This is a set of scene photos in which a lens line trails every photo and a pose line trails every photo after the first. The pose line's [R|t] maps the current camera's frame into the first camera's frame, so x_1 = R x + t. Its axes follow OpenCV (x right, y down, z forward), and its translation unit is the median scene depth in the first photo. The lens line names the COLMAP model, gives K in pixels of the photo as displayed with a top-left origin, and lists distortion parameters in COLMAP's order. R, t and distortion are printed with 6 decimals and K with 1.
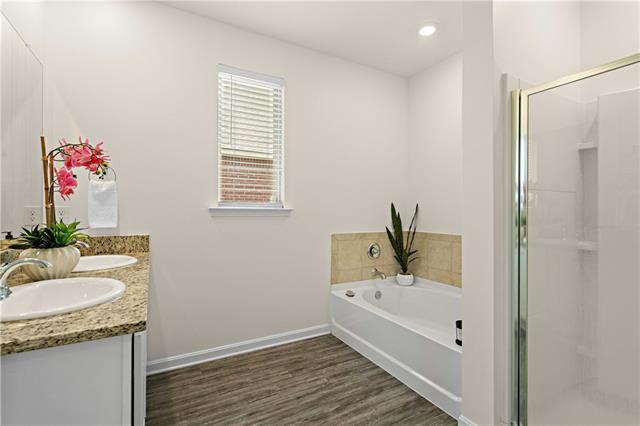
lens RADIAL K [[301.2, 0, 320.0], [0, 301.2, 211.7], [0, 0, 1]] dist [-0.001272, -0.000019]
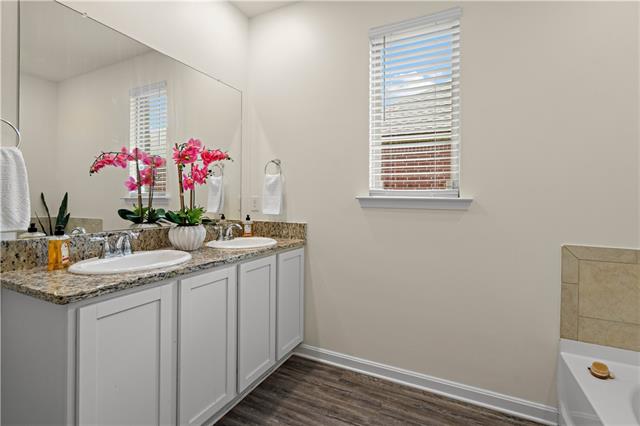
lens RADIAL K [[301.2, 0, 315.1], [0, 301.2, 202.8], [0, 0, 1]] dist [-0.001272, -0.000019]
pose [[0.562470, 0.005844, -0.826797, 0.312440], [-0.013835, 0.999902, -0.002344, 0.007997], [0.826702, 0.012757, 0.562495, 0.435511]]
